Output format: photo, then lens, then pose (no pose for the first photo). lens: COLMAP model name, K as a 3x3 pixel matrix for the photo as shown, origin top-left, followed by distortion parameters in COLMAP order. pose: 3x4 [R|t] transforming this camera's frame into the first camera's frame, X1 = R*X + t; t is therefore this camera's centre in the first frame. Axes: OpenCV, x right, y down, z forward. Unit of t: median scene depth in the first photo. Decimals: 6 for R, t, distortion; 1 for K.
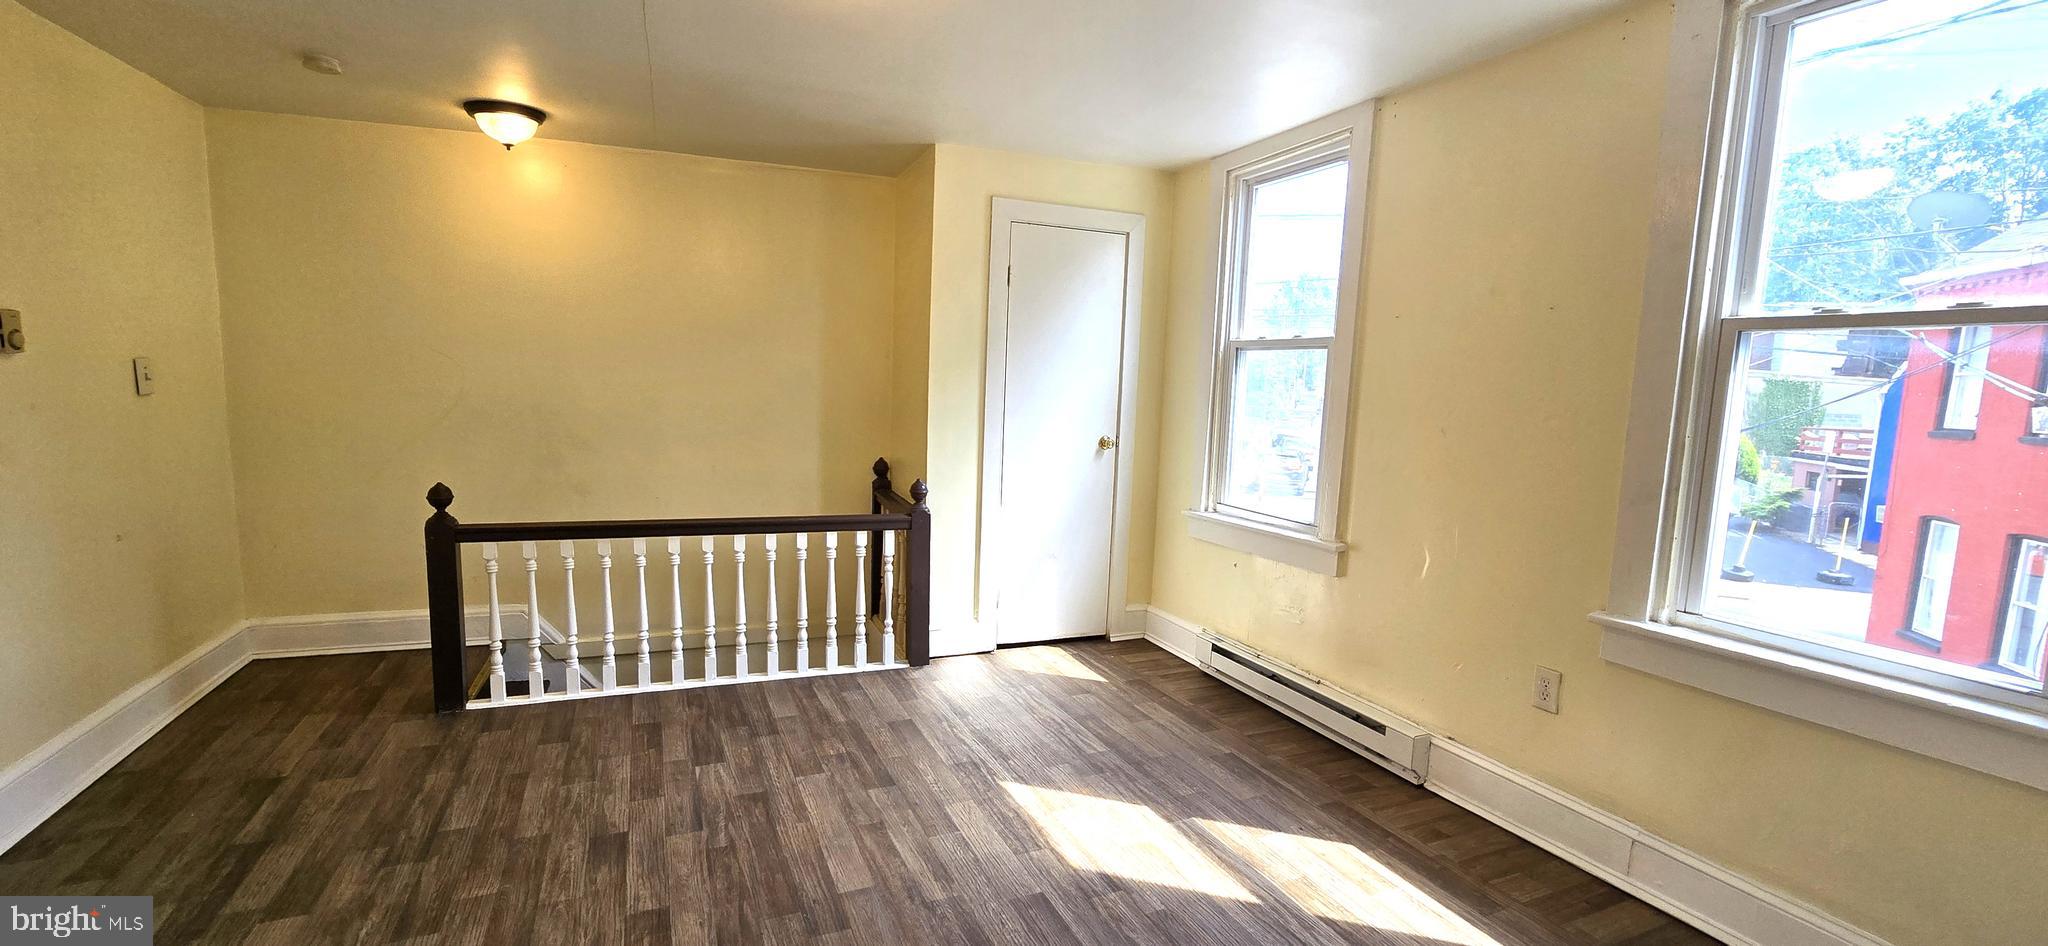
lens RADIAL K [[839.5, 0, 1020.7], [0, 839.5, 471.4], [0, 0, 1]] dist [-0.007484, 0.001500]
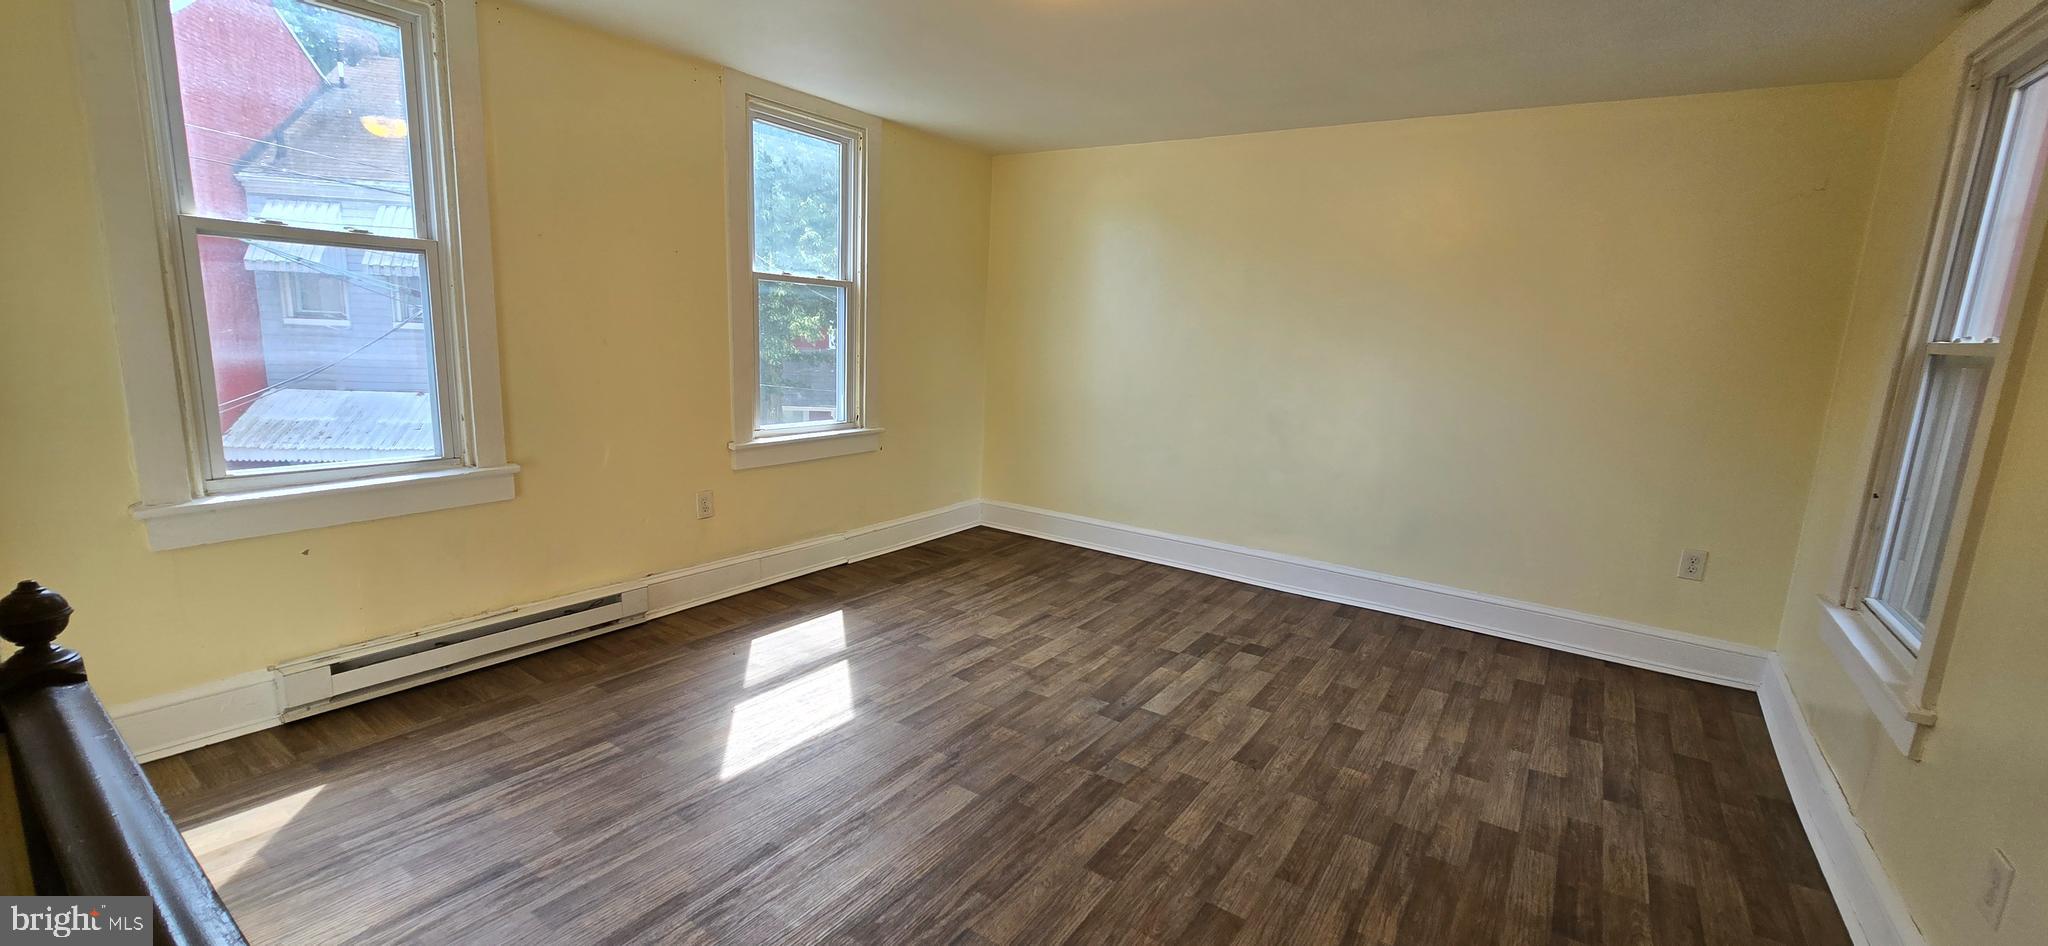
lens RADIAL K [[839.5, 0, 1015.7], [0, 839.5, 467.5], [0, 0, 1]] dist [-0.007484, 0.001500]
pose [[-0.514934, -0.197409, 0.834190, -1.014588], [0.030175, 0.968345, 0.247784, -0.184471], [-0.856698, 0.152764, -0.492677, 1.342615]]
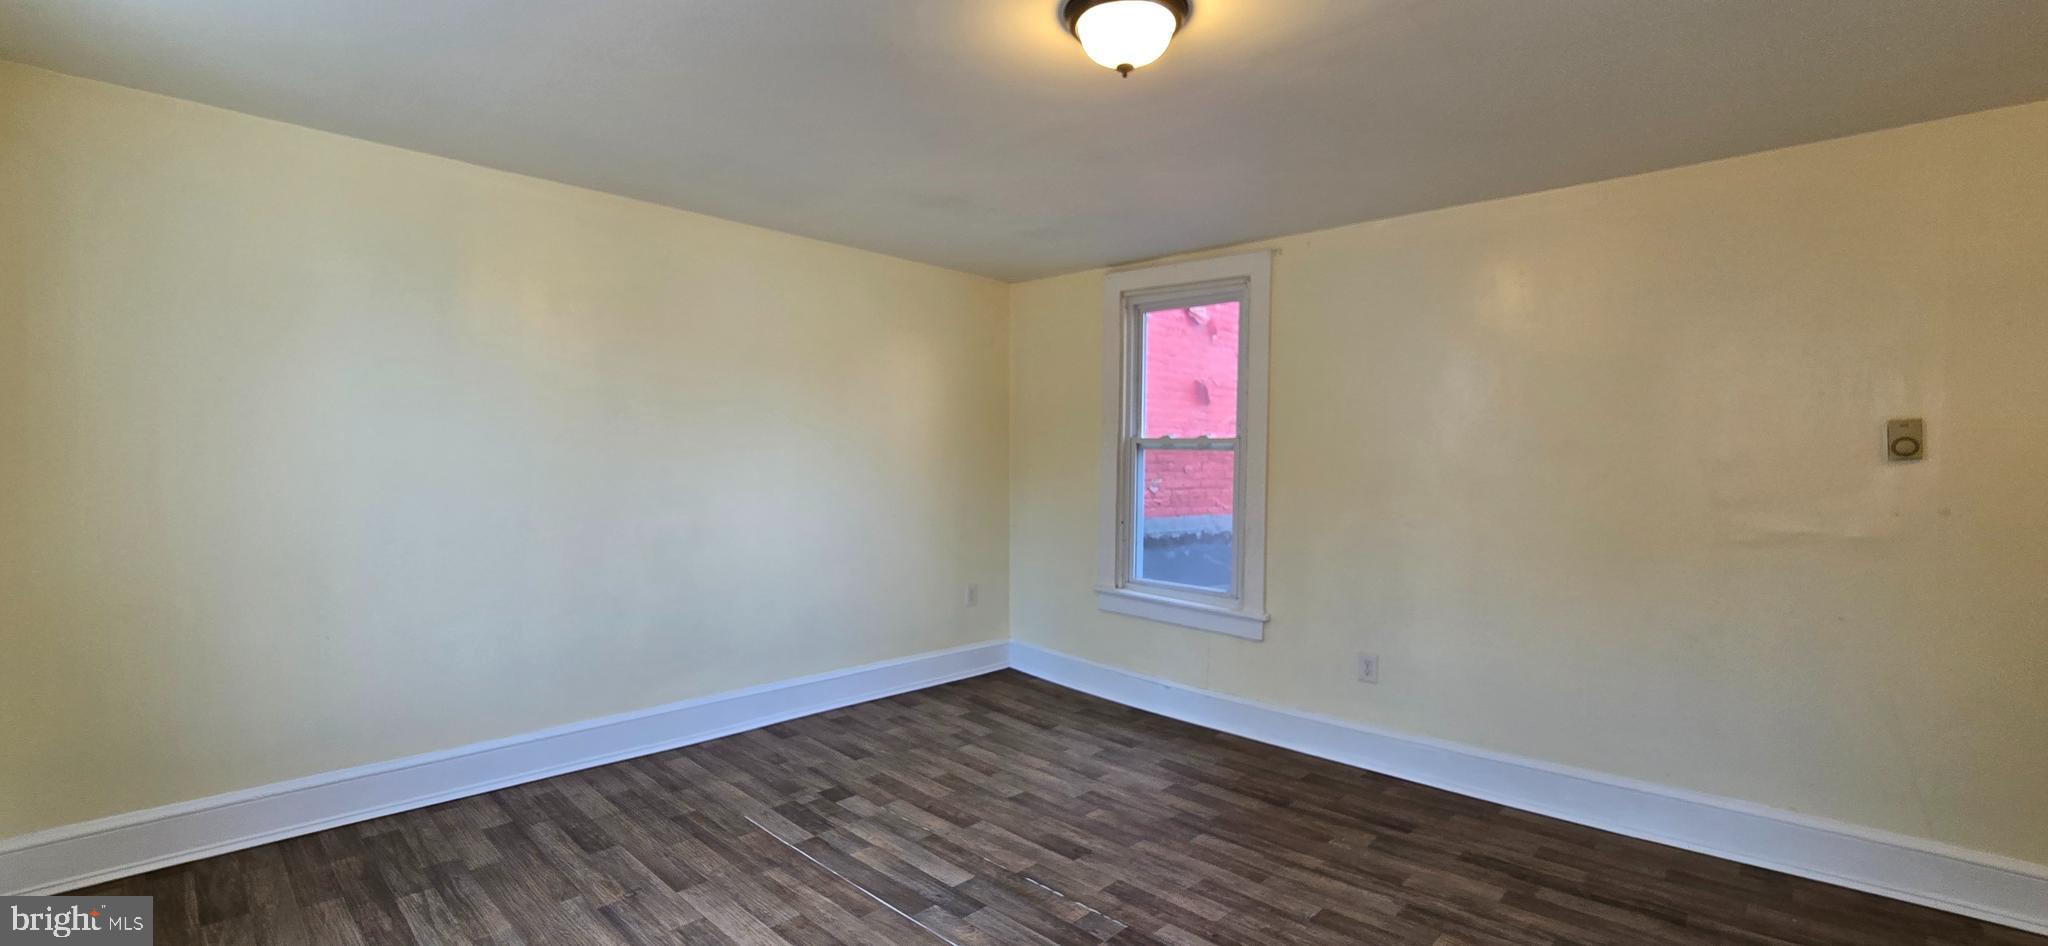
lens RADIAL K [[839.5, 0, 1015.9], [0, 839.5, 478.1], [0, 0, 1]] dist [-0.007484, 0.001500]
pose [[-0.925435, -0.034488, -0.377334, 0.251640], [-0.080466, 0.991023, 0.106768, -0.139940], [0.370264, 0.129169, -0.919902, 1.549247]]
